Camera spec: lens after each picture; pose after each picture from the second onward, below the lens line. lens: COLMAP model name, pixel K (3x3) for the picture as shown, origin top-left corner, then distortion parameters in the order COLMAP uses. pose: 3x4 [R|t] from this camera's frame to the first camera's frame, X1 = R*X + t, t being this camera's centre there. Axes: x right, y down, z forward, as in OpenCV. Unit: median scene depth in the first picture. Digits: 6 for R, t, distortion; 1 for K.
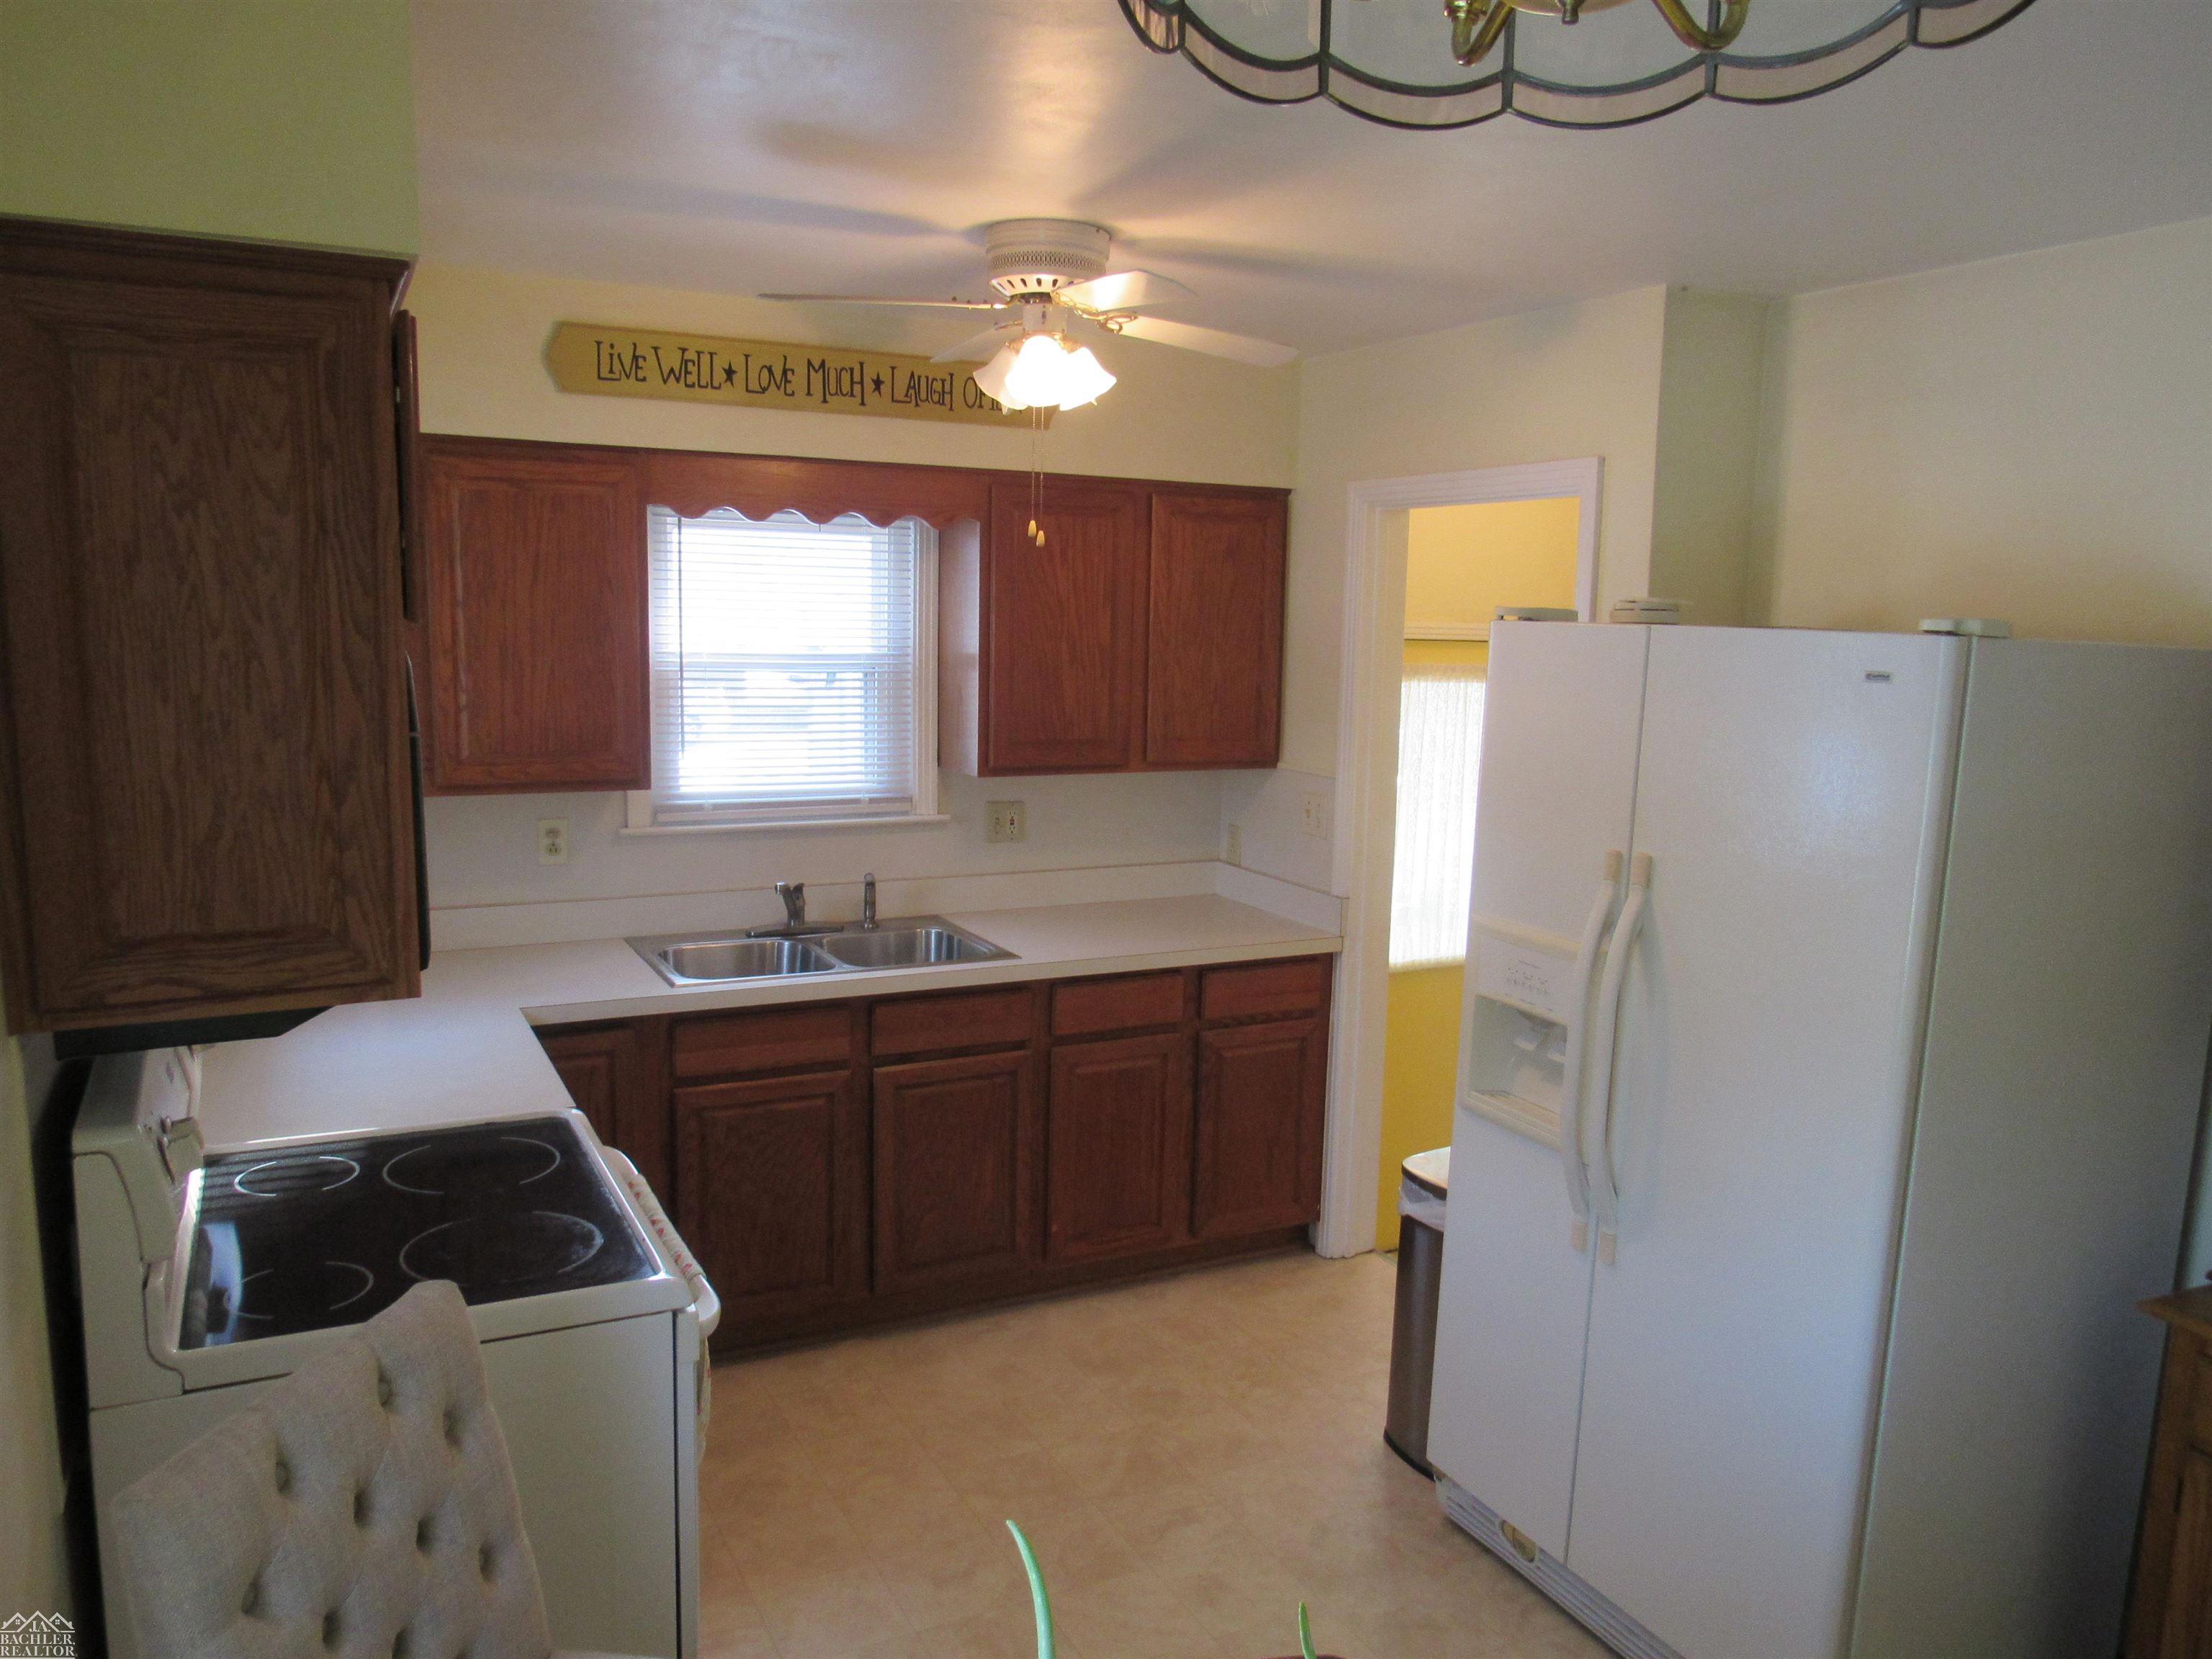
lens RADIAL K [[1585.4, 0, 1111.9], [0, 1585.4, 840.3], [0, 0, 1]] dist [-0.035989, 0.020184]
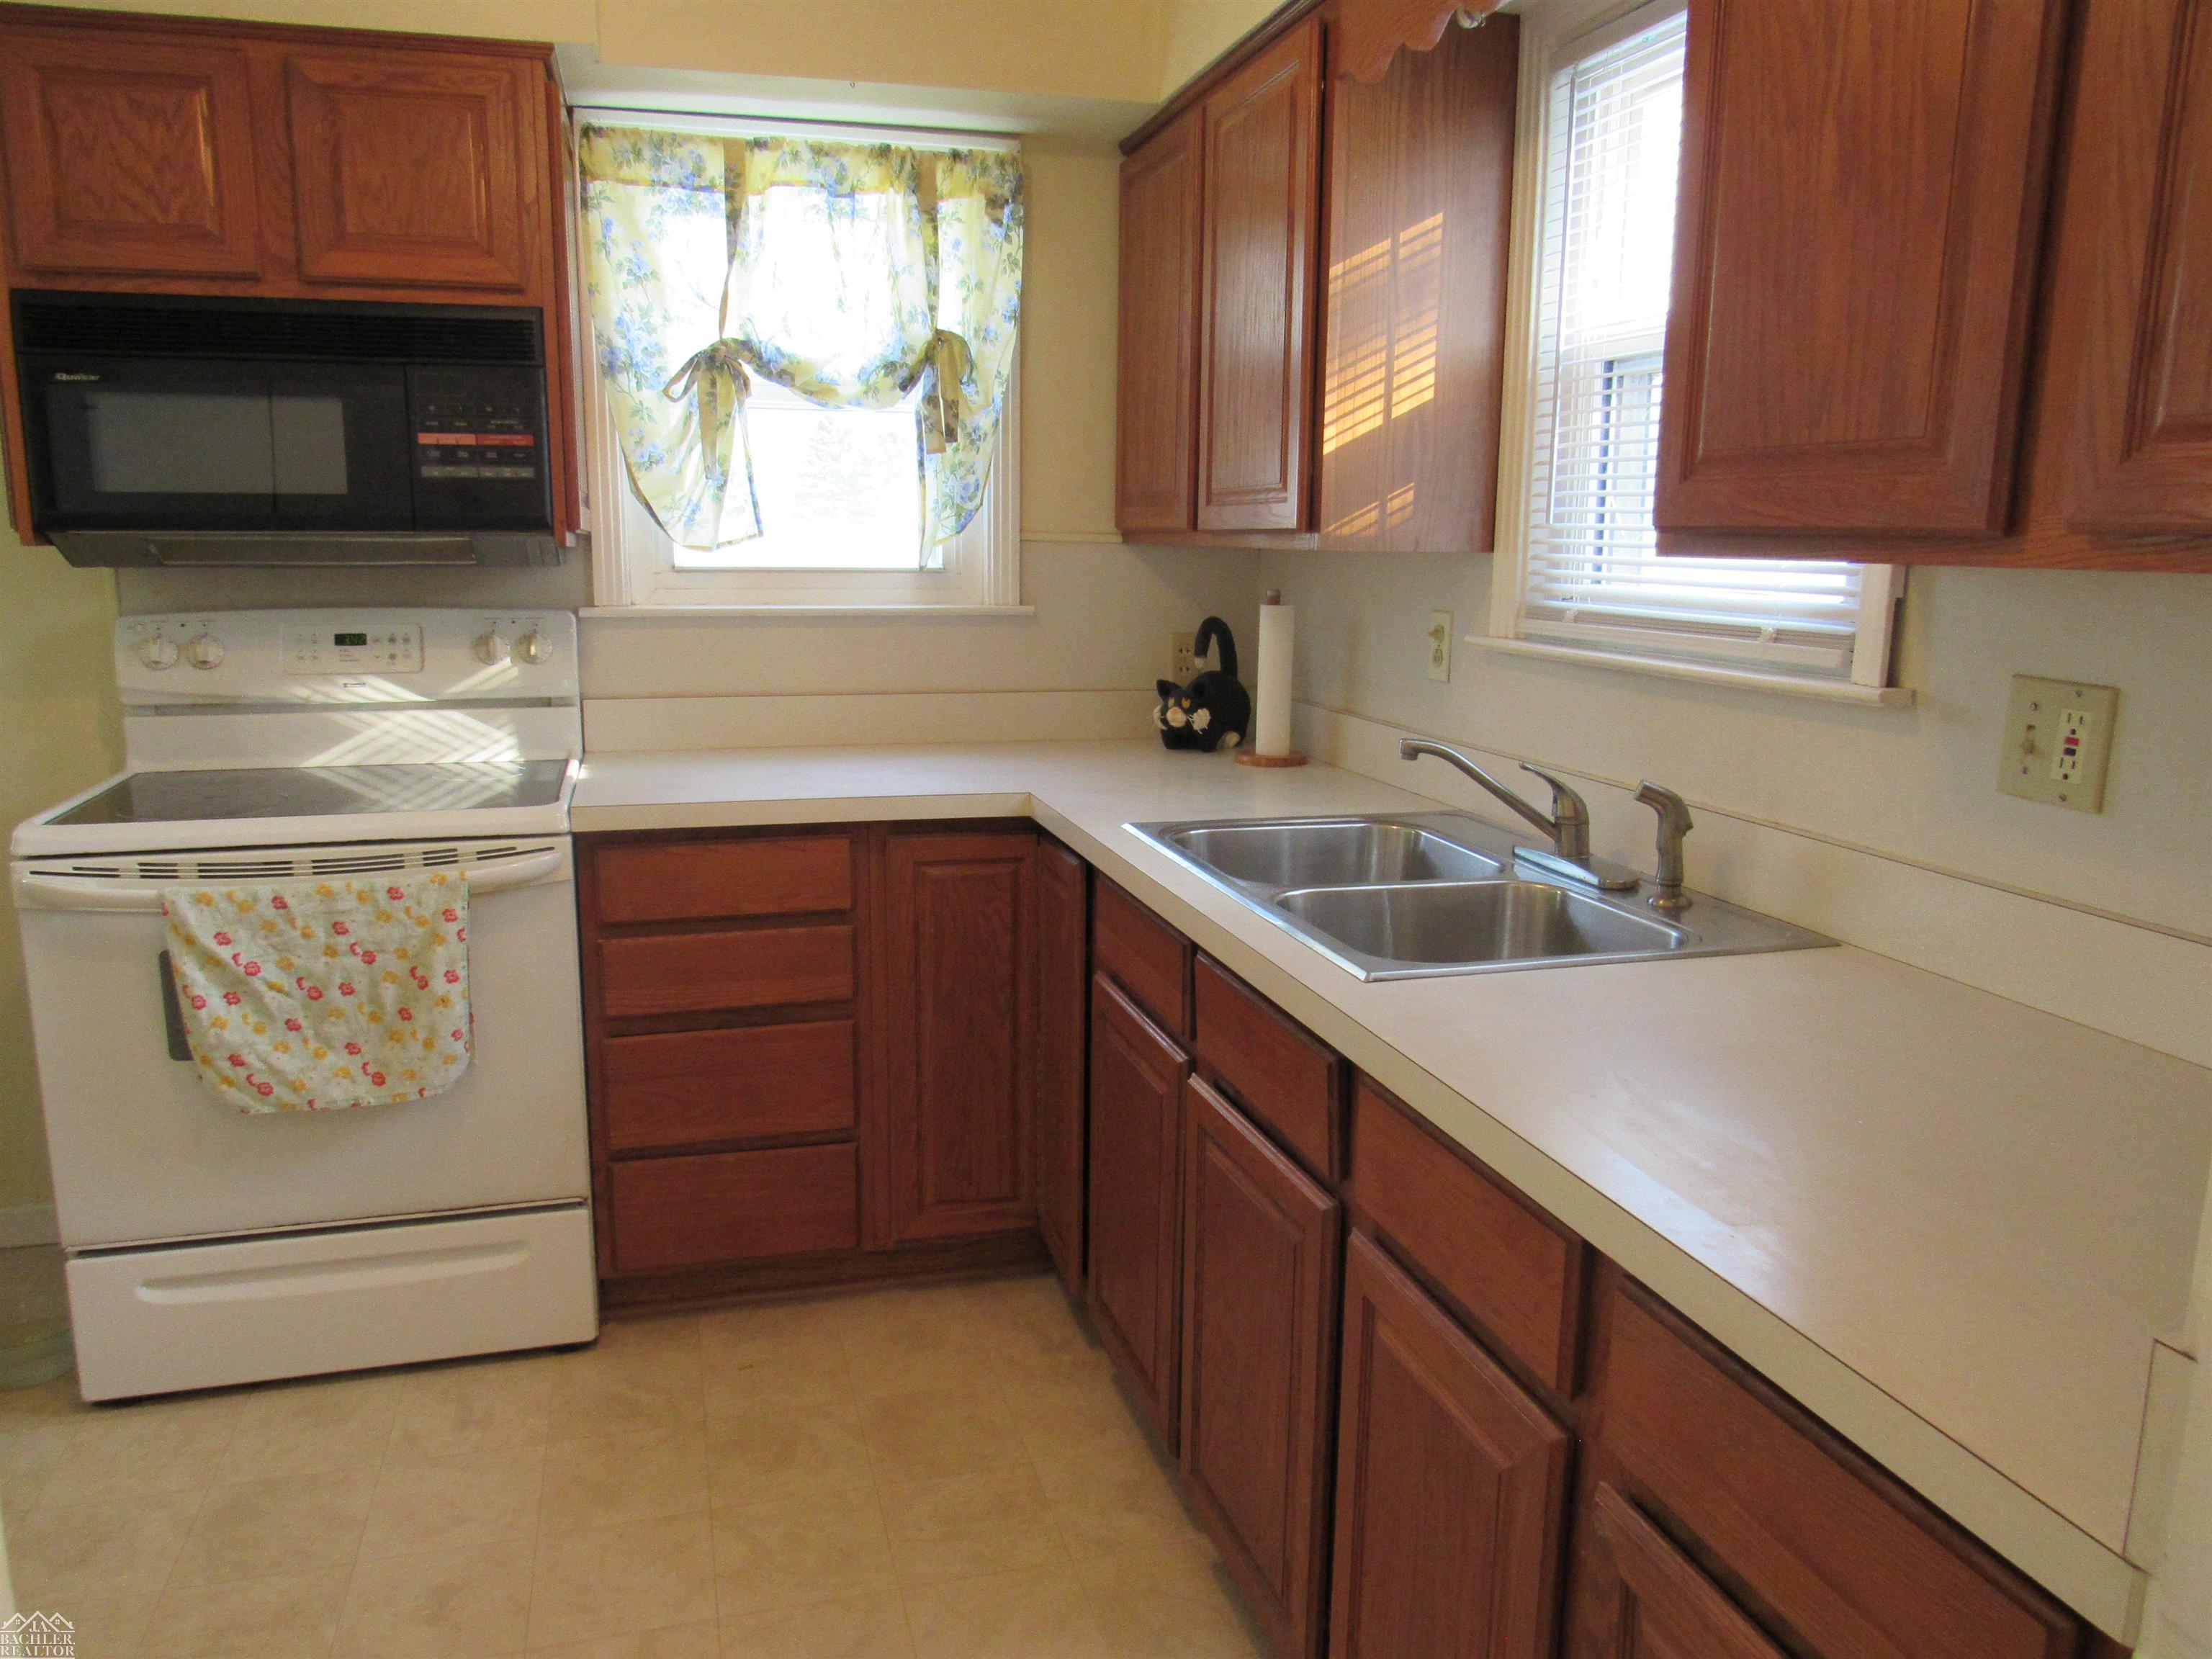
lens RADIAL K [[1585.4, 0, 1105.6], [0, 1585.4, 830.6], [0, 0, 1]] dist [-0.035989, 0.020184]
pose [[-0.204720, 0.155688, -0.966360, 0.345204], [-0.157354, 0.969194, 0.189479, -0.029024], [0.966090, 0.190851, -0.173915, 1.021856]]
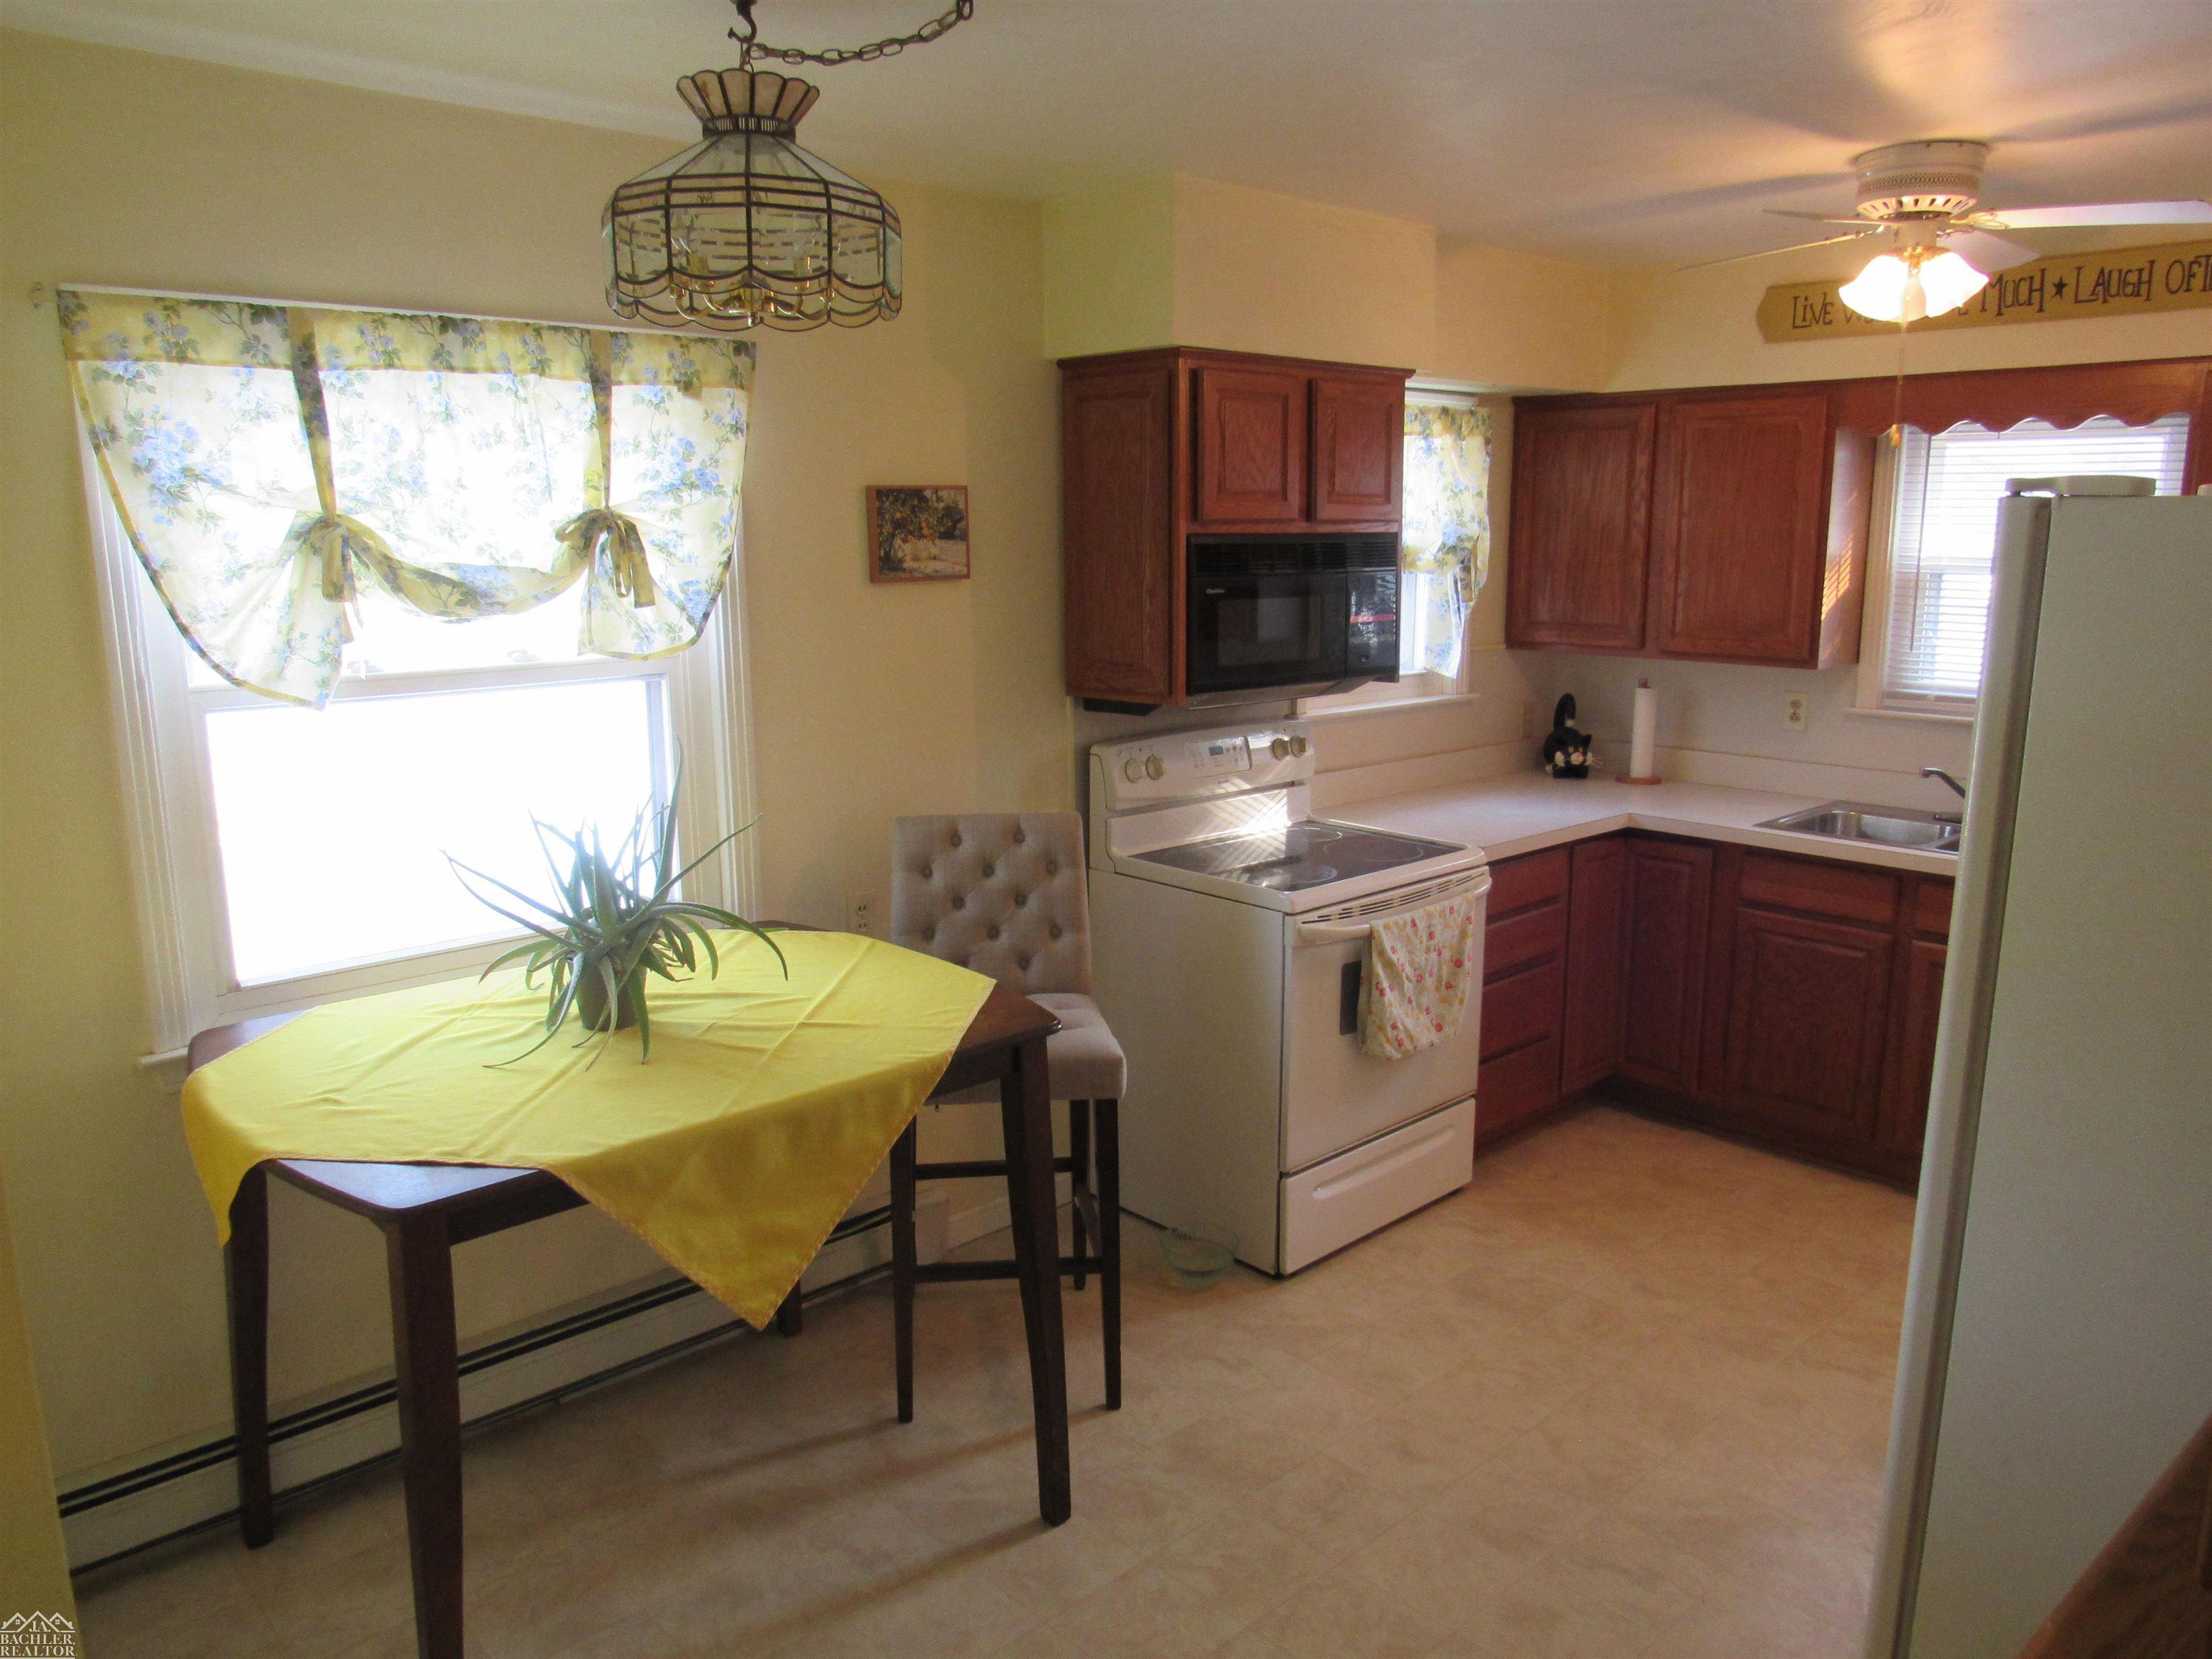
lens RADIAL K [[1585.4, 0, 1109.5], [0, 1585.4, 836.6], [0, 0, 1]] dist [-0.035989, 0.020184]
pose [[0.268240, 0.161967, -0.949639, 0.693599], [-0.131869, 0.982659, 0.130350, 0.007349], [0.954284, 0.090263, 0.284947, 0.160412]]
